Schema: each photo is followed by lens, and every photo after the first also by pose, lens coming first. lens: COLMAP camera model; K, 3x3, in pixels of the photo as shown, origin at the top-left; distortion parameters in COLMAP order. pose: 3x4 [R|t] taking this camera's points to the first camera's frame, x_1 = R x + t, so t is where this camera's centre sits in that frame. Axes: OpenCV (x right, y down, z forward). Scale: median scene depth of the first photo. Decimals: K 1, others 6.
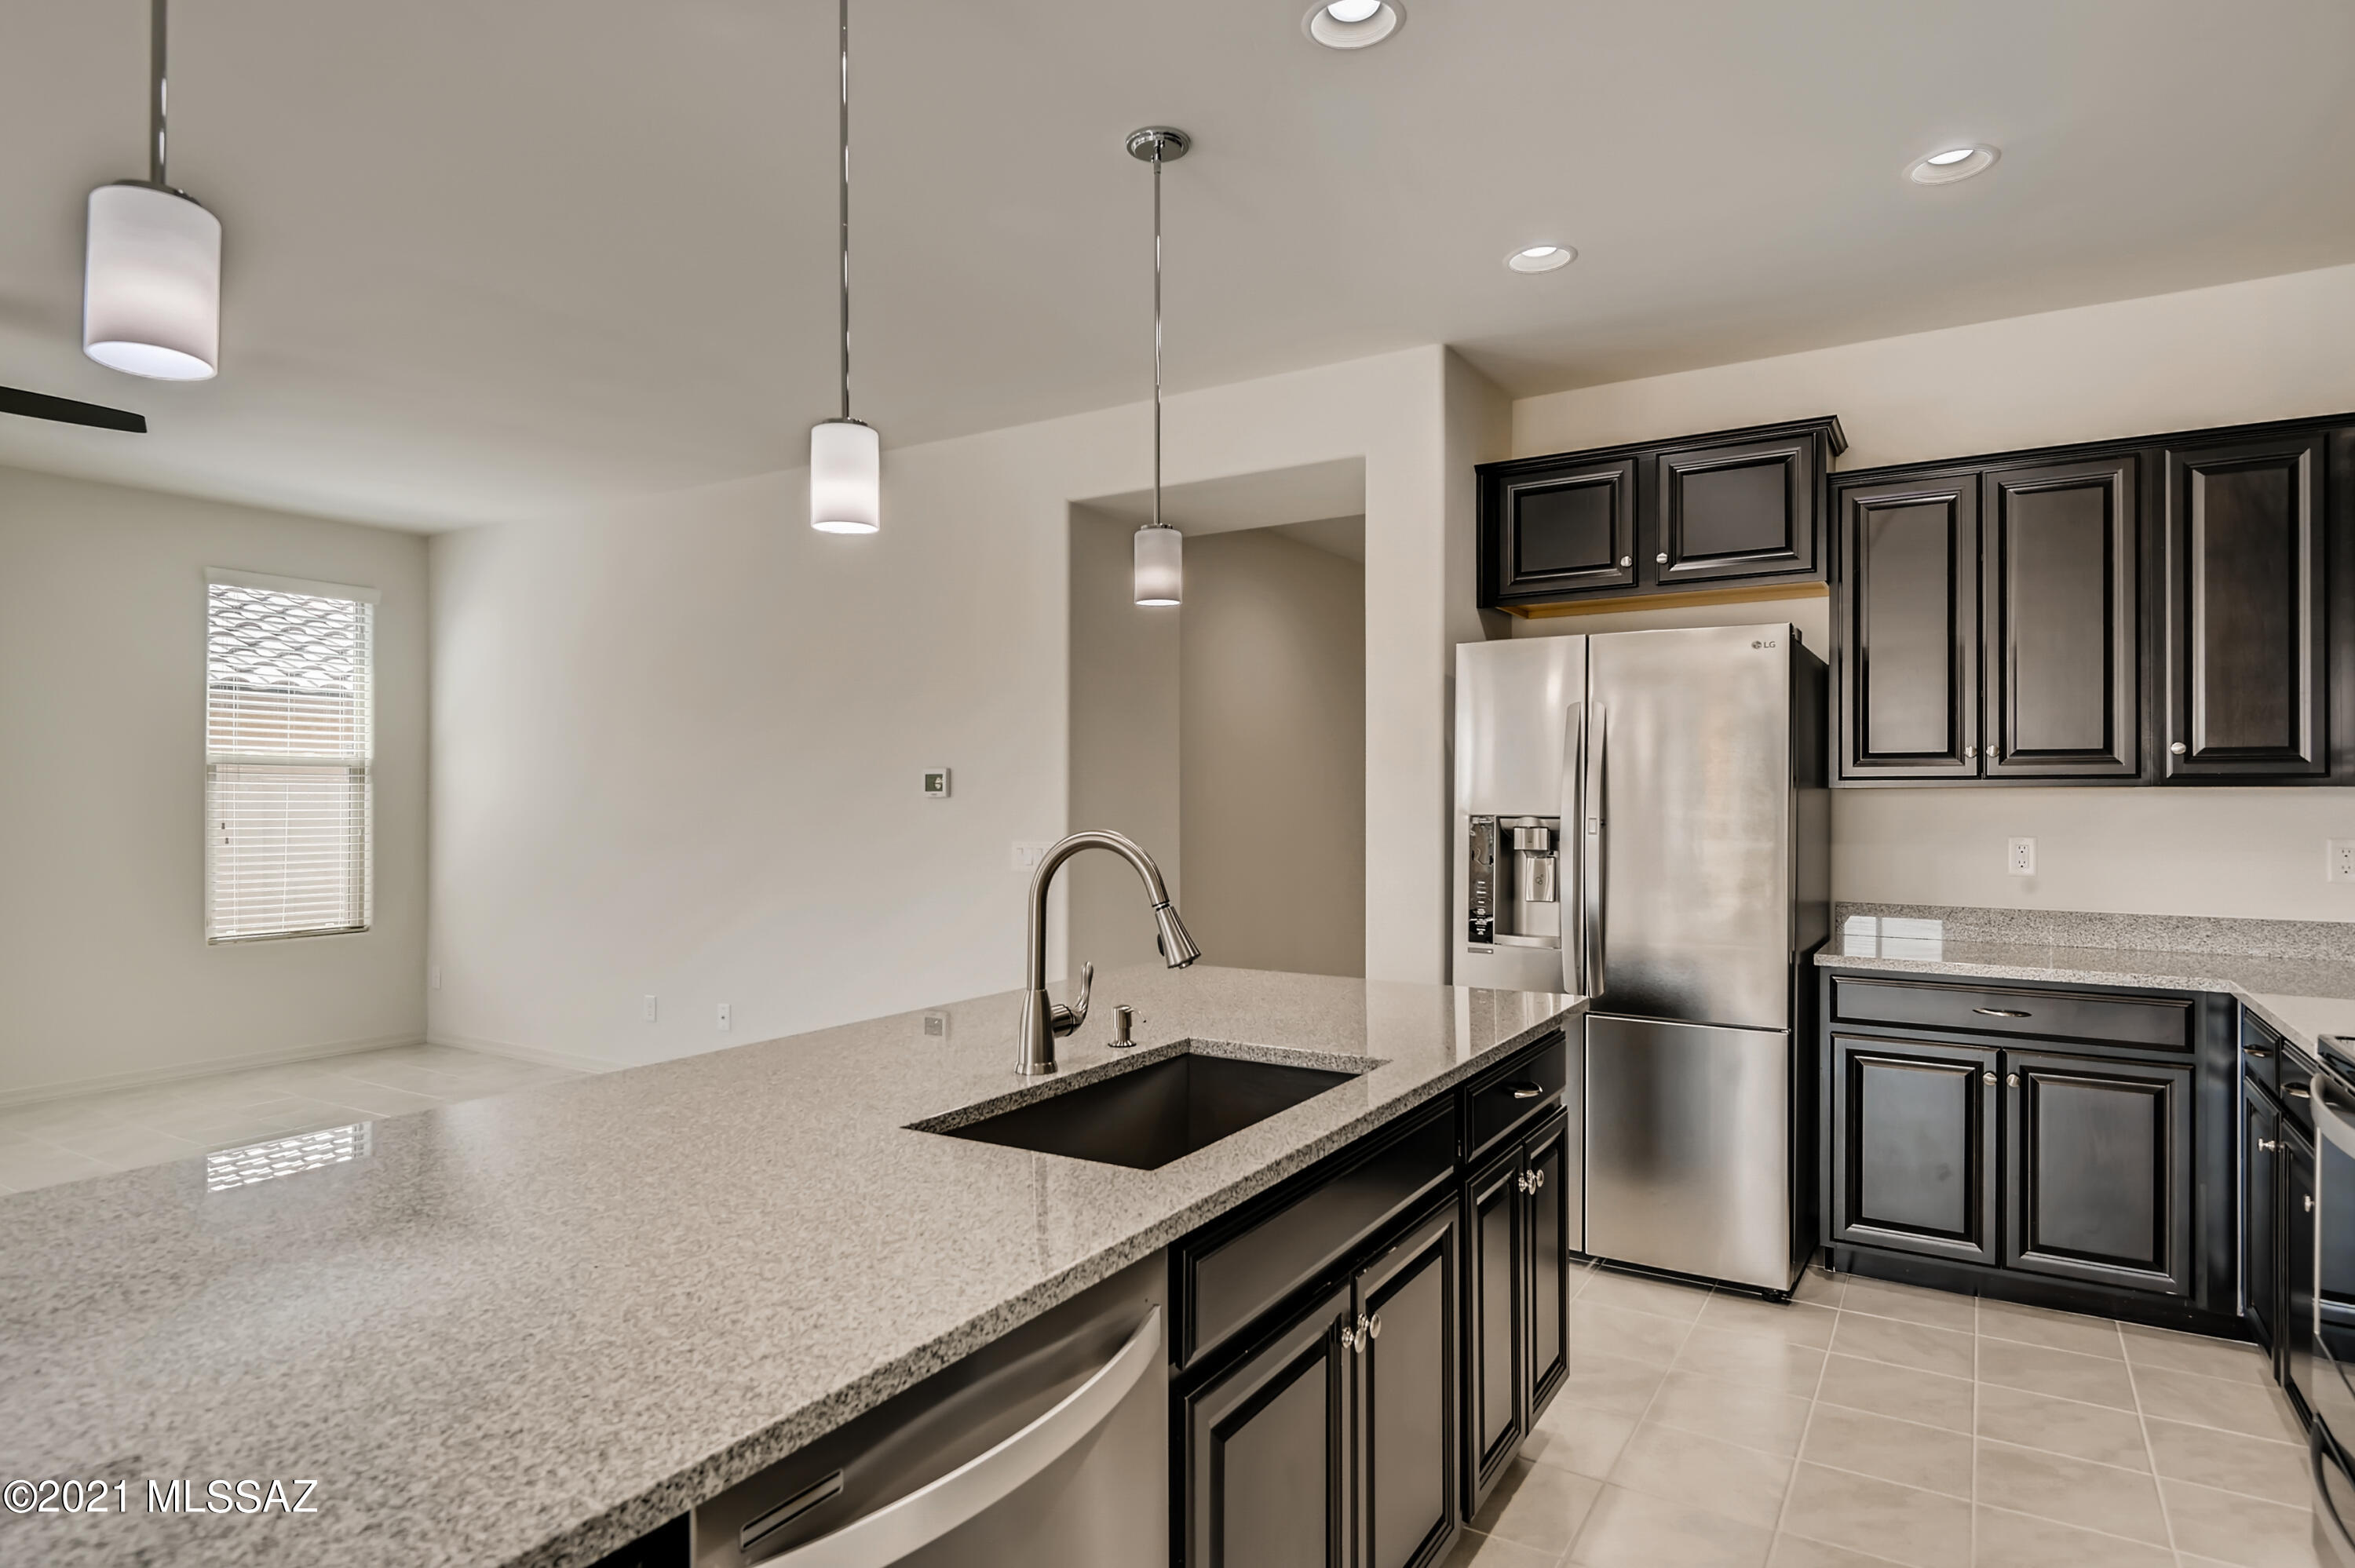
lens RADIAL K [[1283.7, 0, 1189.5], [0, 1283.7, 793.8], [0, 0, 1]] dist [0.000307, 0.000312]
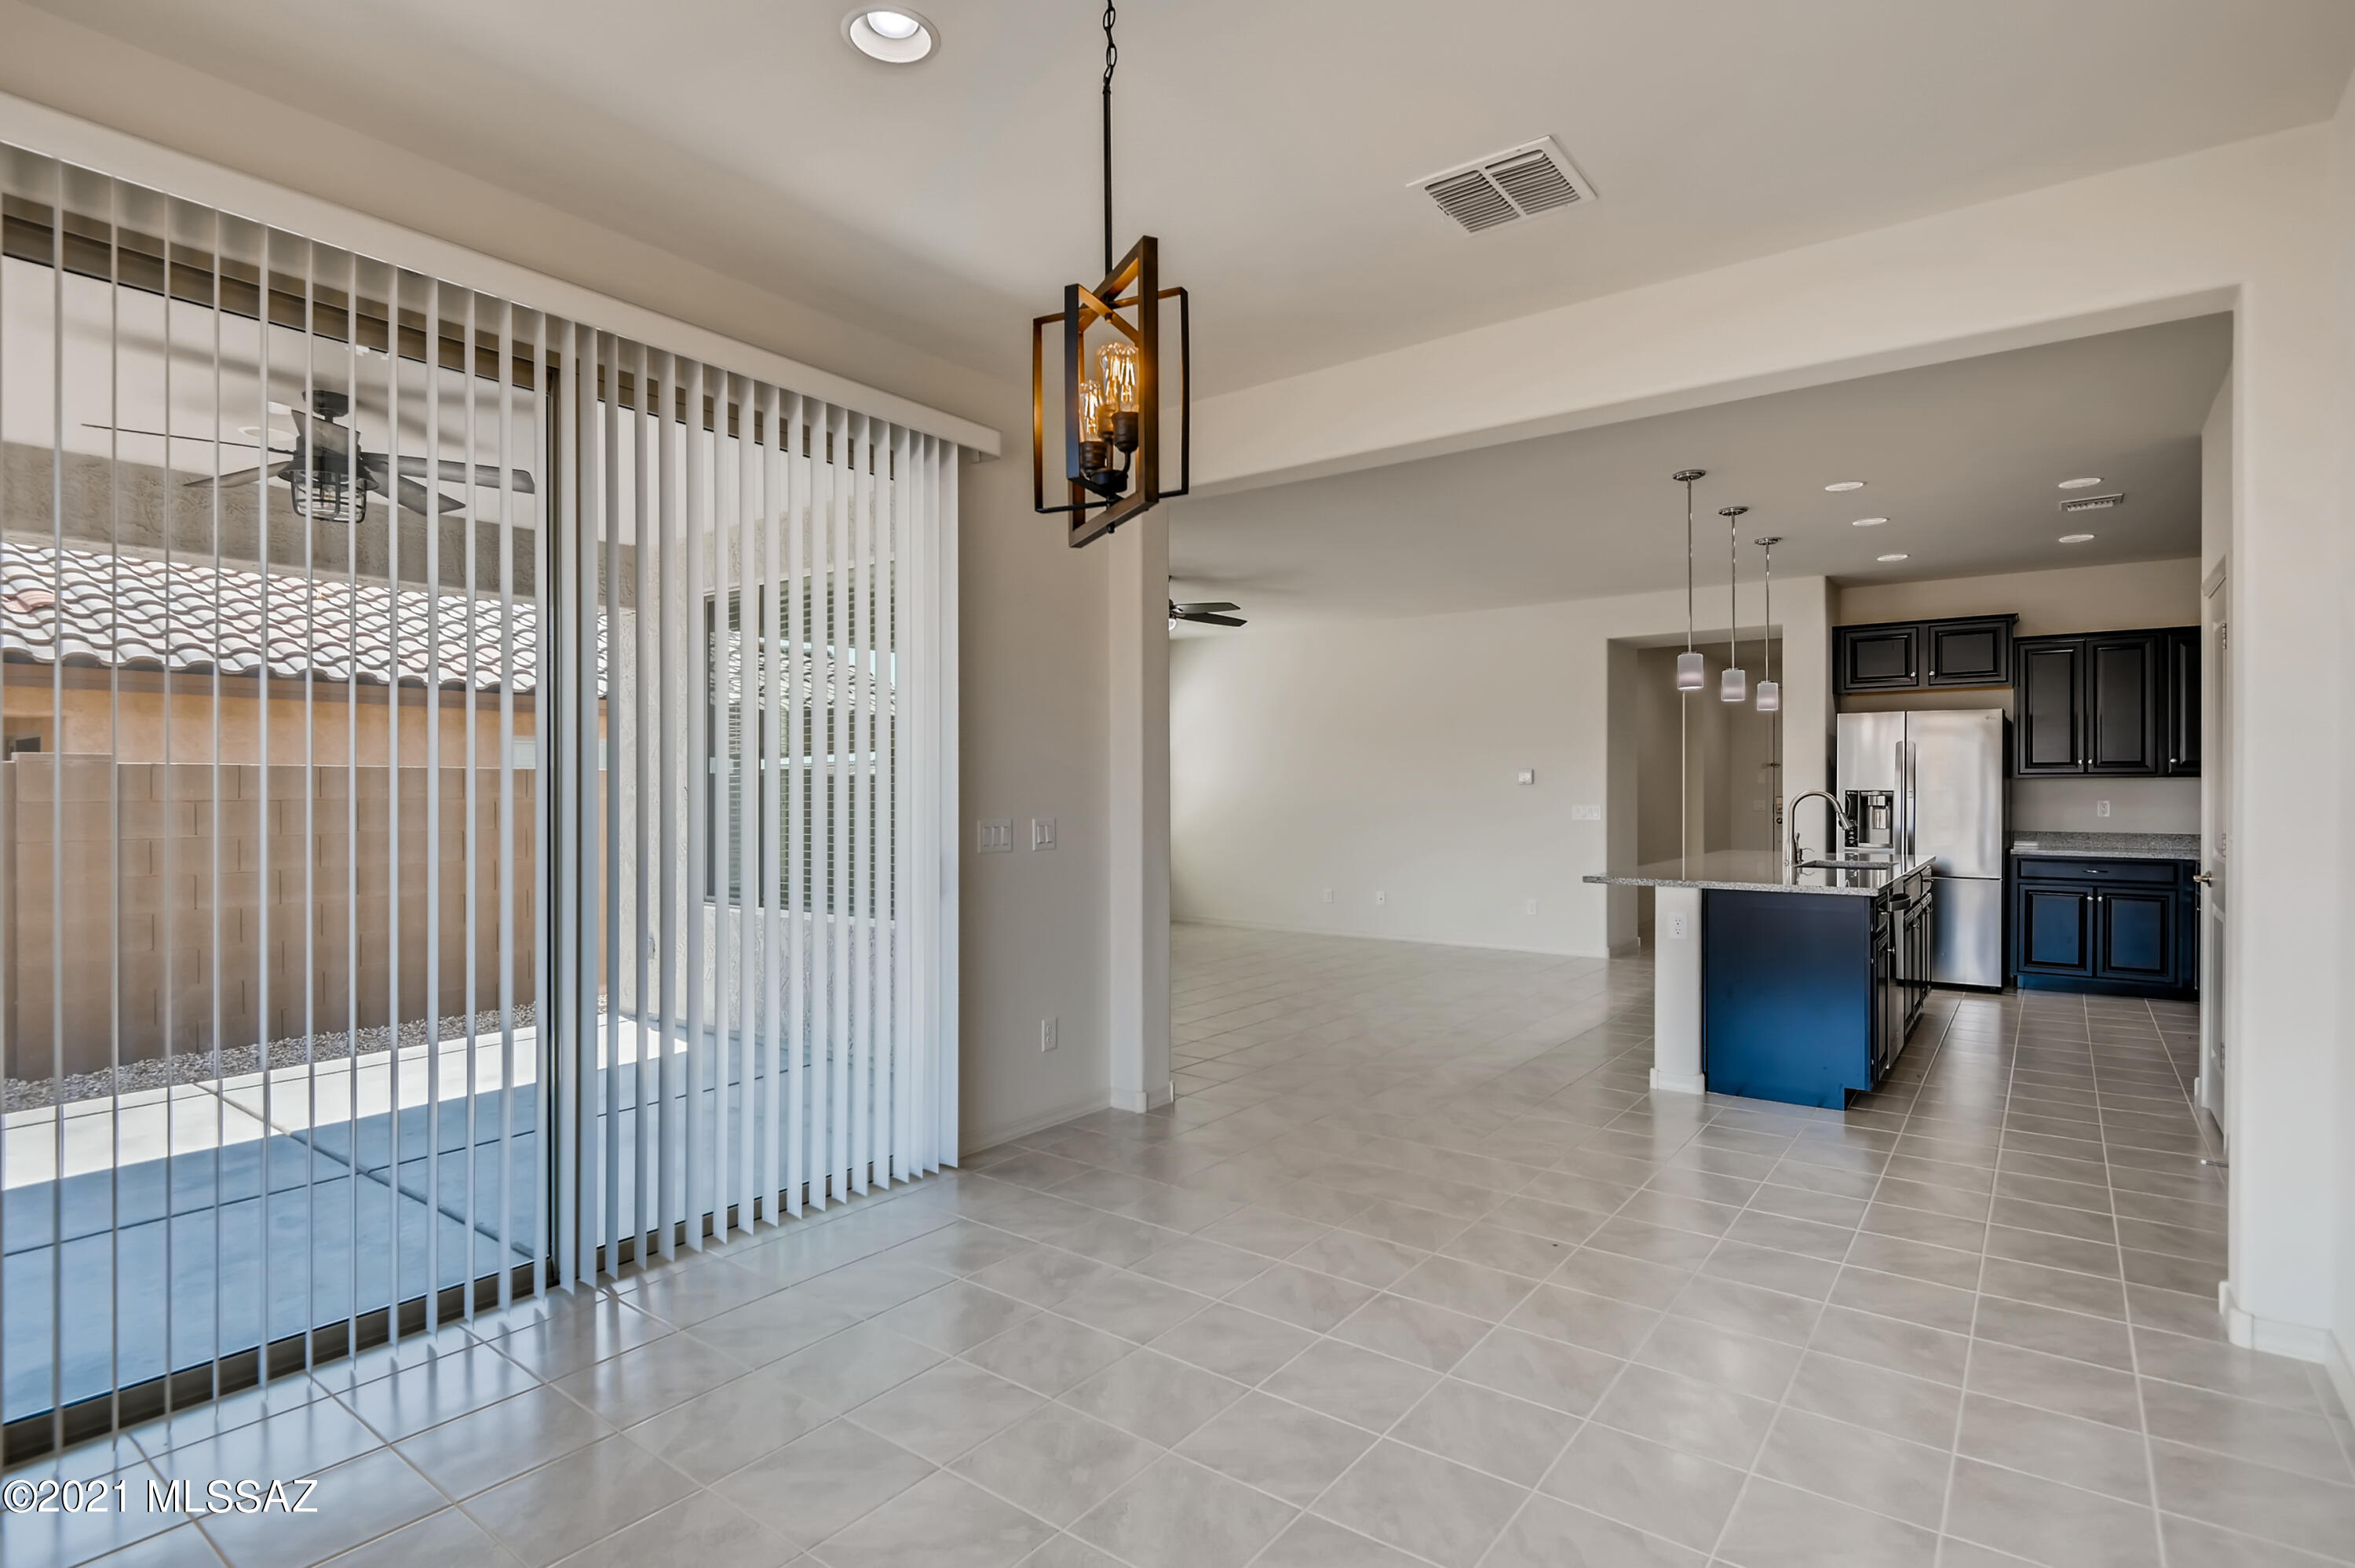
lens RADIAL K [[1203.5, 0, 1186.9], [0, 1203.5, 801.4], [0, 0, 1]] dist [-0.001167, 0.000206]
pose [[0.997799, 0.002557, -0.066269, -0.809118], [-0.002556, 0.999997, 0.000097, 0.039399], [0.066269, 0.000073, 0.997802, -1.200770]]
